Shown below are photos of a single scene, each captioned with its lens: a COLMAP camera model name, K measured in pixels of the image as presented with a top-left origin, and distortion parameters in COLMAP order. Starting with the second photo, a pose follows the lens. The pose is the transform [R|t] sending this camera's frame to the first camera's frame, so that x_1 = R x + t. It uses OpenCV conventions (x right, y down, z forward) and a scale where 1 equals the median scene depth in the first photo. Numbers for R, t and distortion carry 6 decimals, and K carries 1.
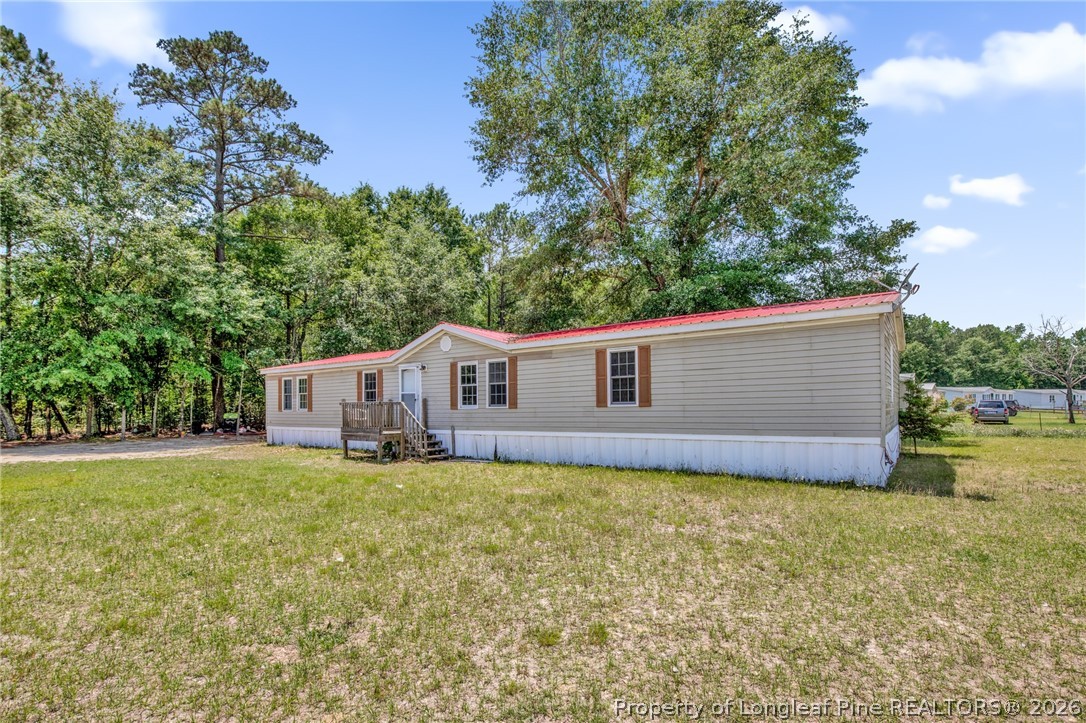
lens RADIAL K [[498.5, 0, 535.8], [0, 498.5, 393.8], [0, 0, 1]] dist [-0.020560, 0.006204]
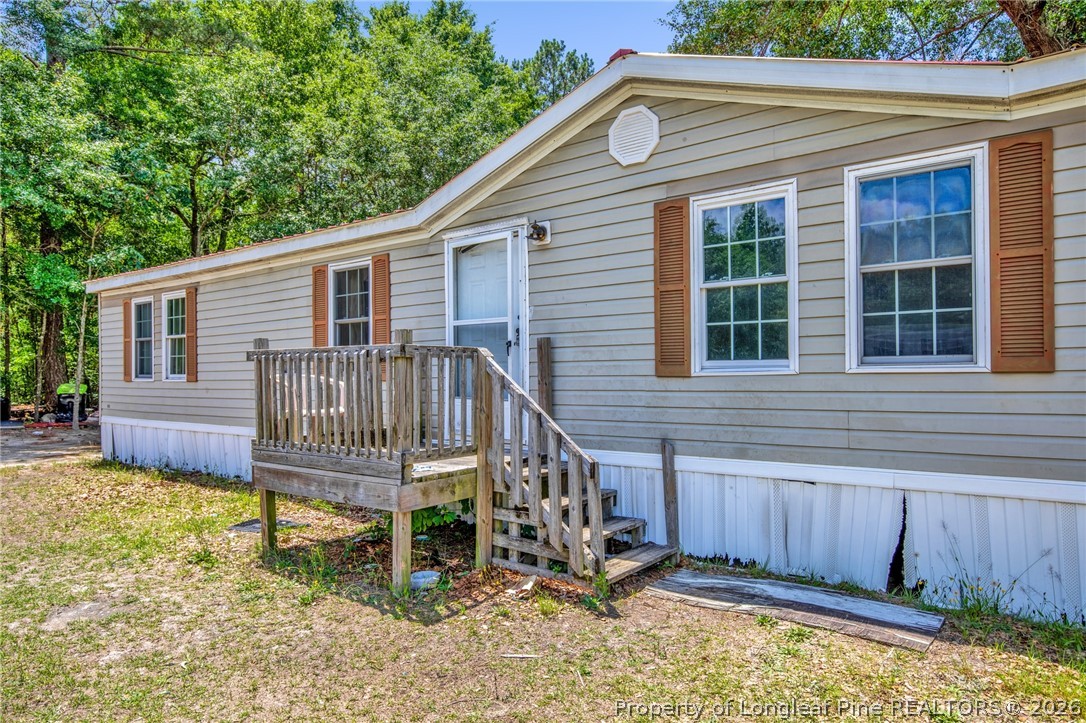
lens RADIAL K [[686.7, 0, 543.5], [0, 686.7, 366.2], [0, 0, 1]] dist [-0.005311, -0.000322]
pose [[0.999580, 0.001891, -0.028917, -0.210986], [-0.001470, 0.999893, 0.014567, 0.019270], [0.028941, -0.014518, 0.999476, 0.601191]]
